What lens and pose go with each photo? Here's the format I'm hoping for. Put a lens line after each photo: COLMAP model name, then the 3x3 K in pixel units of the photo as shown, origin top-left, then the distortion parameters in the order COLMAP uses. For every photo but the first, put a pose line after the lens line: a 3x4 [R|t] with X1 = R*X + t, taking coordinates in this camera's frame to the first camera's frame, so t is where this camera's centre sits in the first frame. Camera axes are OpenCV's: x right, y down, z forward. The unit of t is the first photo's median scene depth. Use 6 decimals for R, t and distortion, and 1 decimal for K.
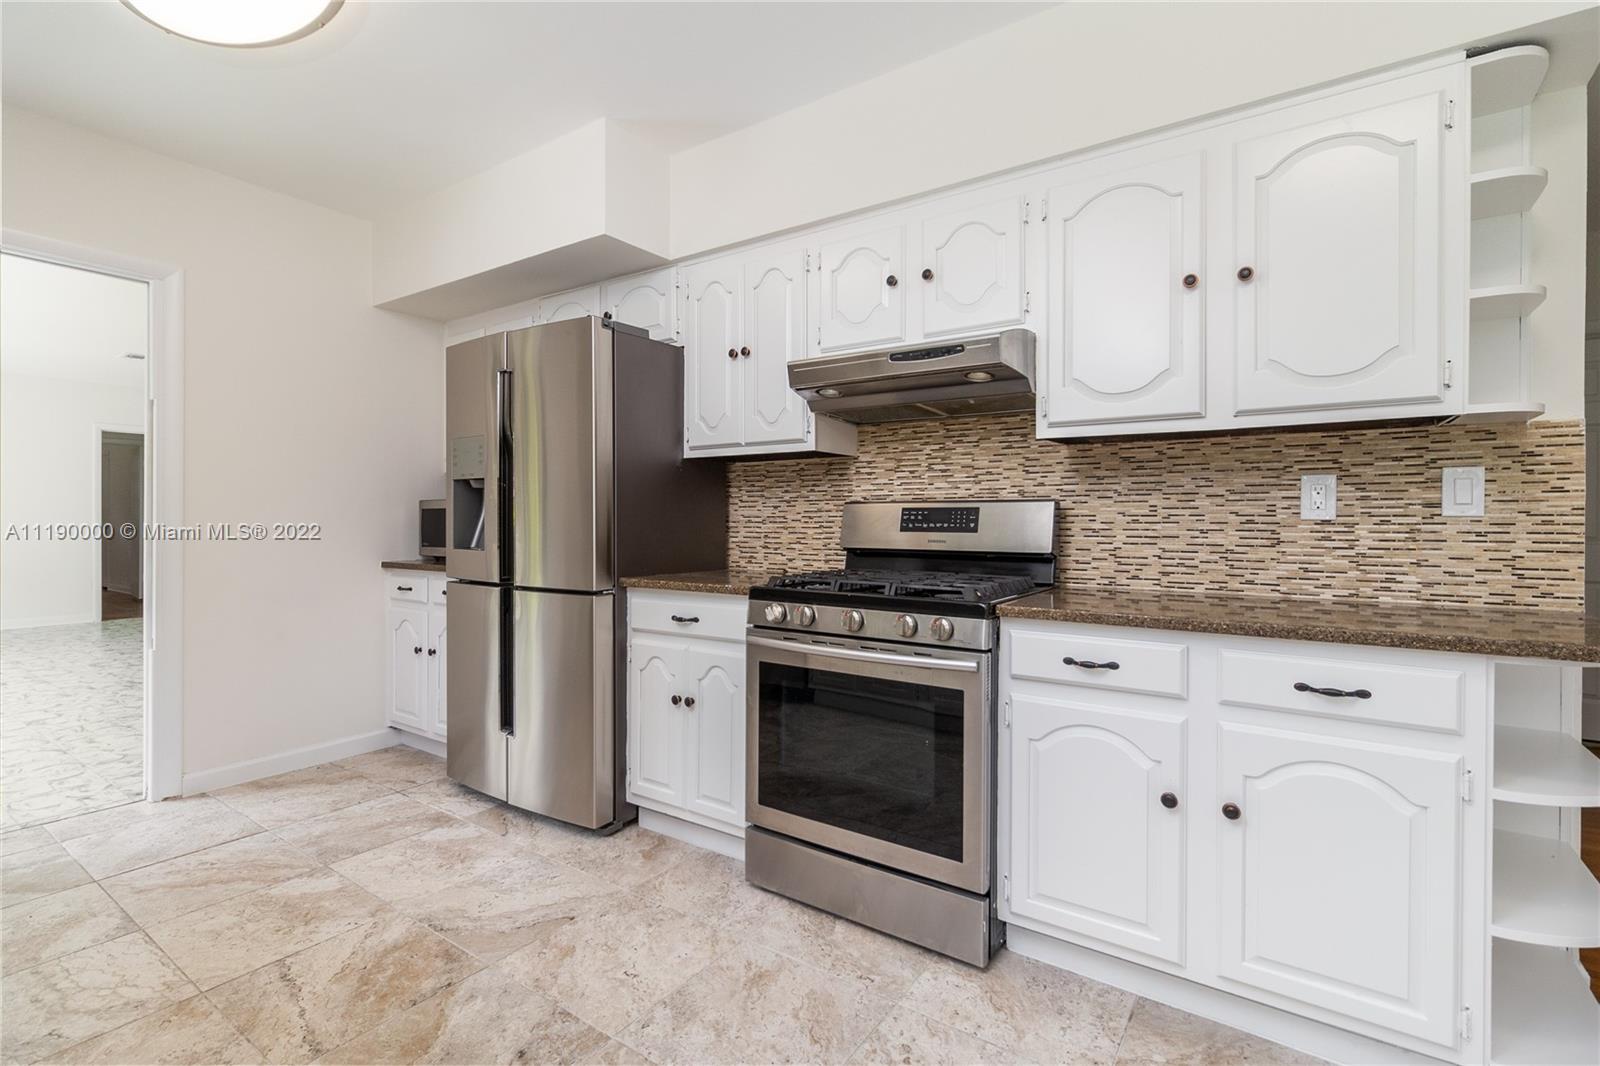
lens RADIAL K [[735.7, 0, 796.1], [0, 735.7, 525.1], [0, 0, 1]] dist [-0.000021, 0.000382]
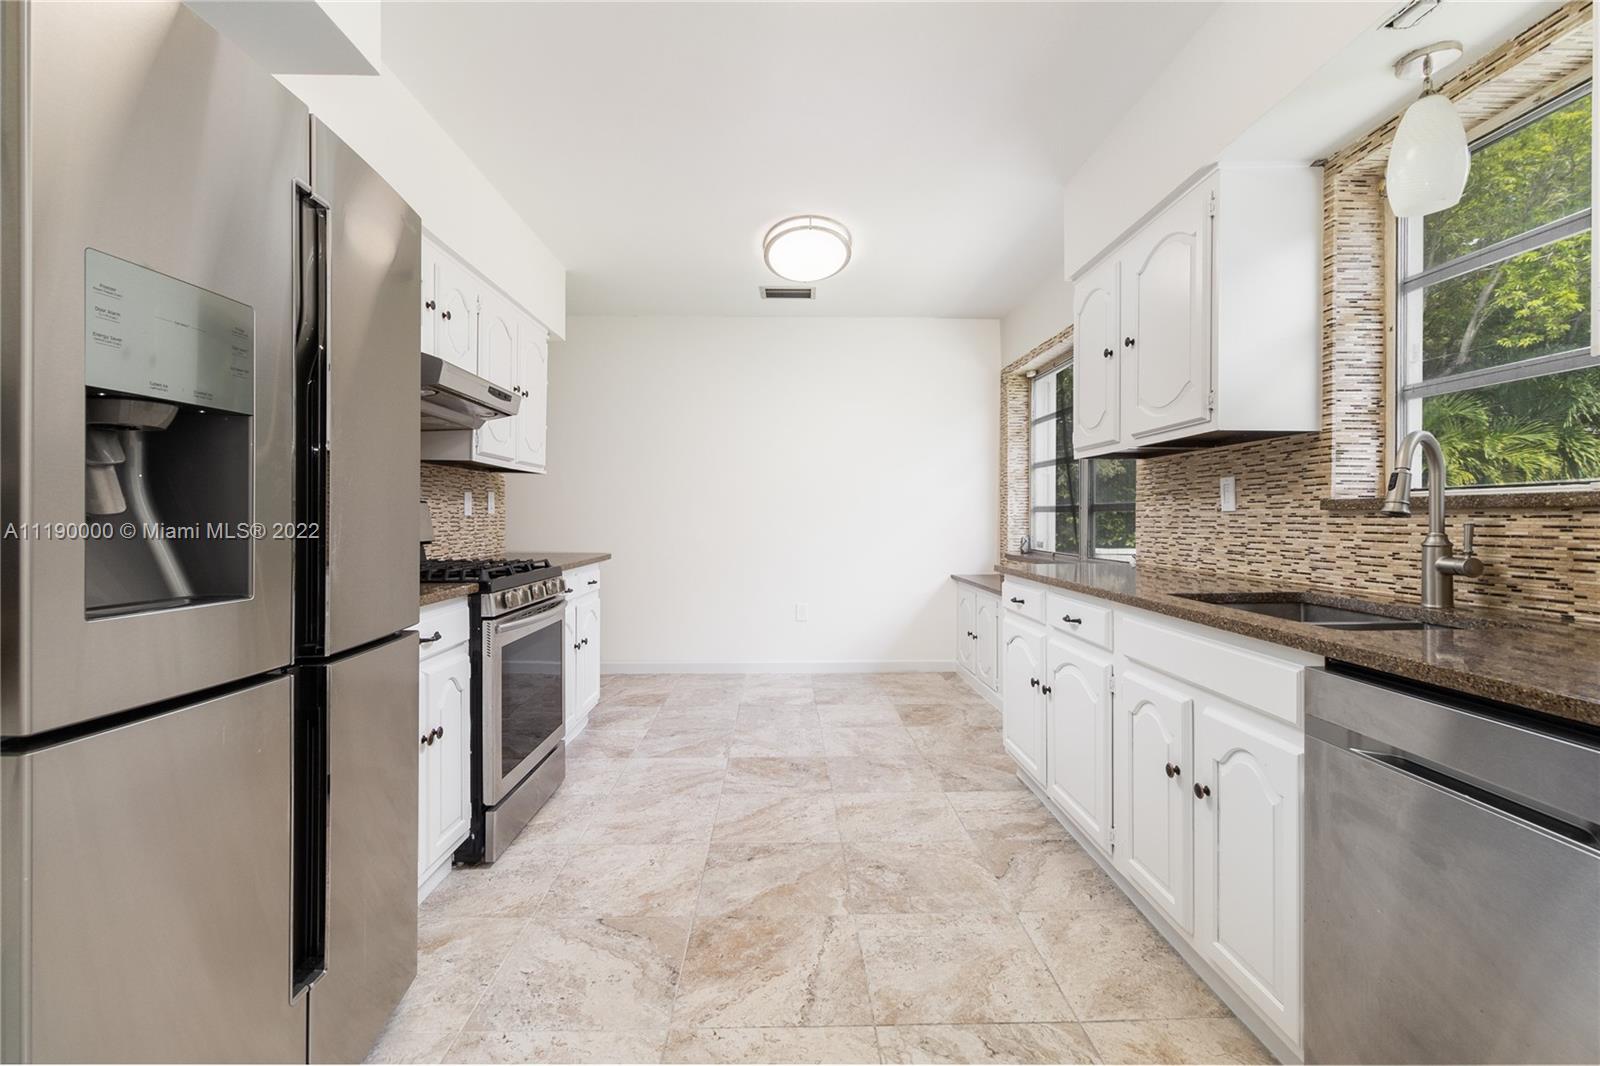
lens RADIAL K [[735.7, 0, 798.0], [0, 735.7, 520.9], [0, 0, 1]] dist [-0.000021, 0.000382]
pose [[-0.587702, -0.008602, 0.809032, -1.325107], [0.003325, 0.999909, 0.013047, -0.016229], [-0.809071, 0.010358, -0.587620, 1.431780]]
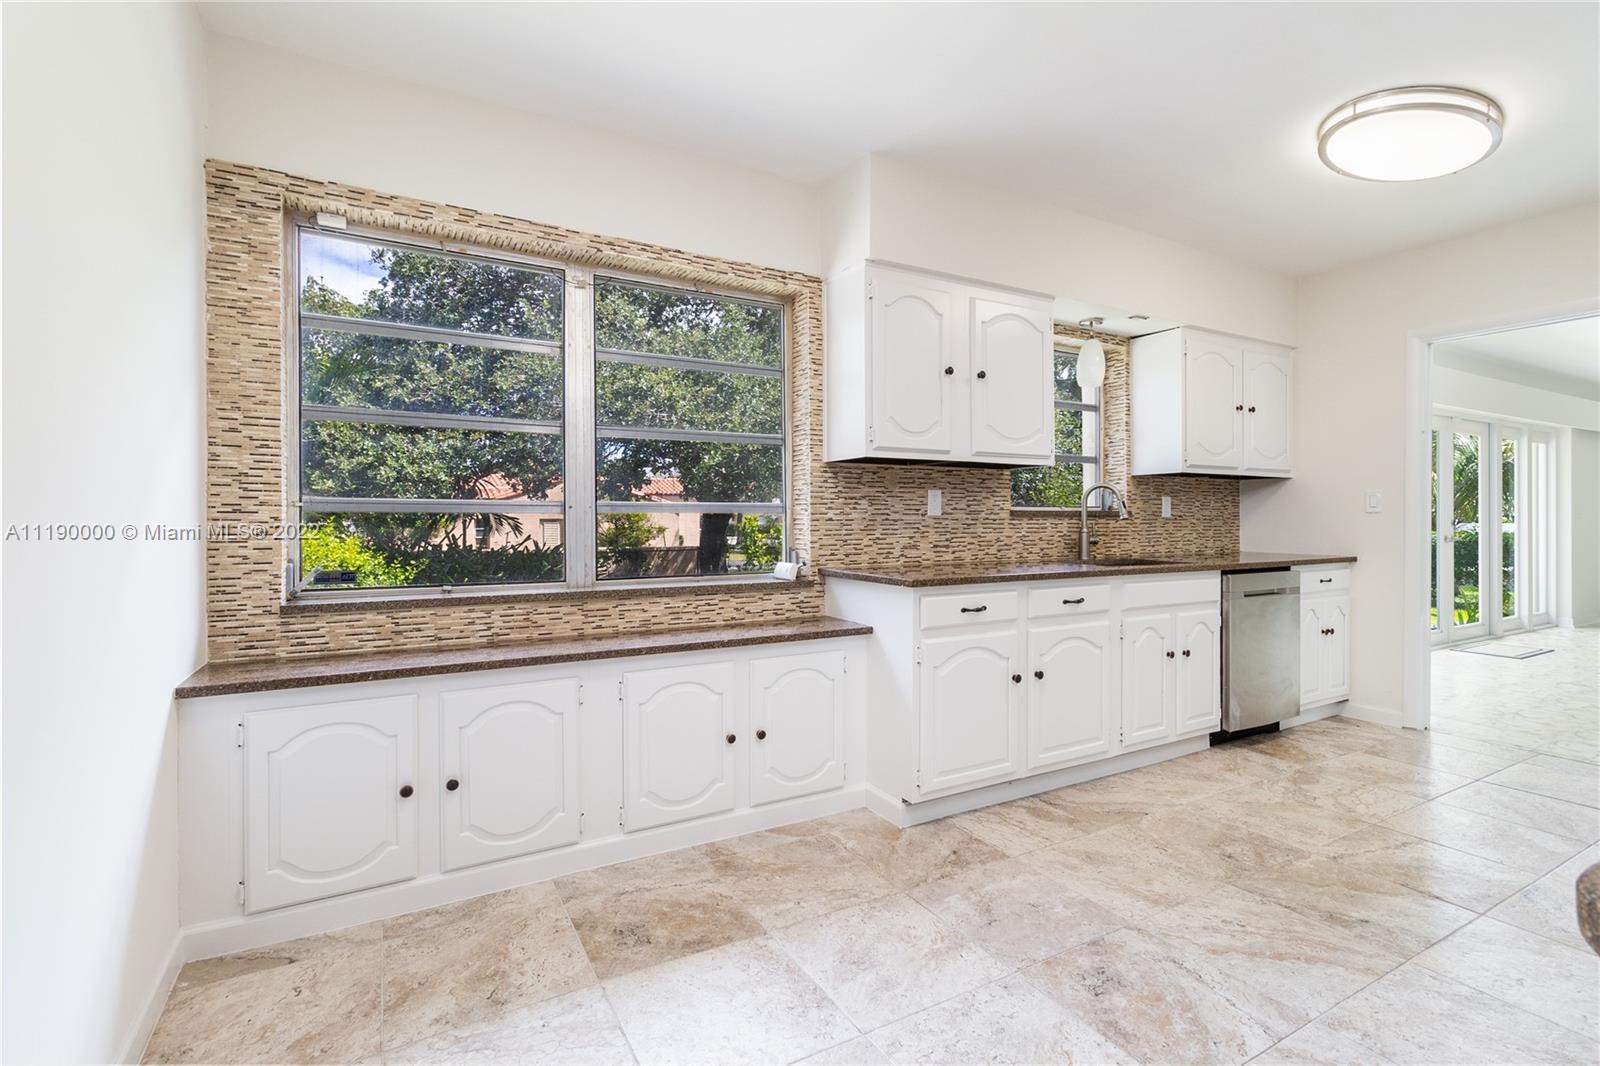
lens RADIAL K [[735.7, 0, 797.1], [0, 735.7, 524.6], [0, 0, 1]] dist [-0.000021, 0.000382]
pose [[-0.436935, 0.000663, -0.899493, 0.988565], [-0.004649, 0.999985, 0.002996, 0.003613], [0.899481, 0.005491, -0.436925, 0.513106]]
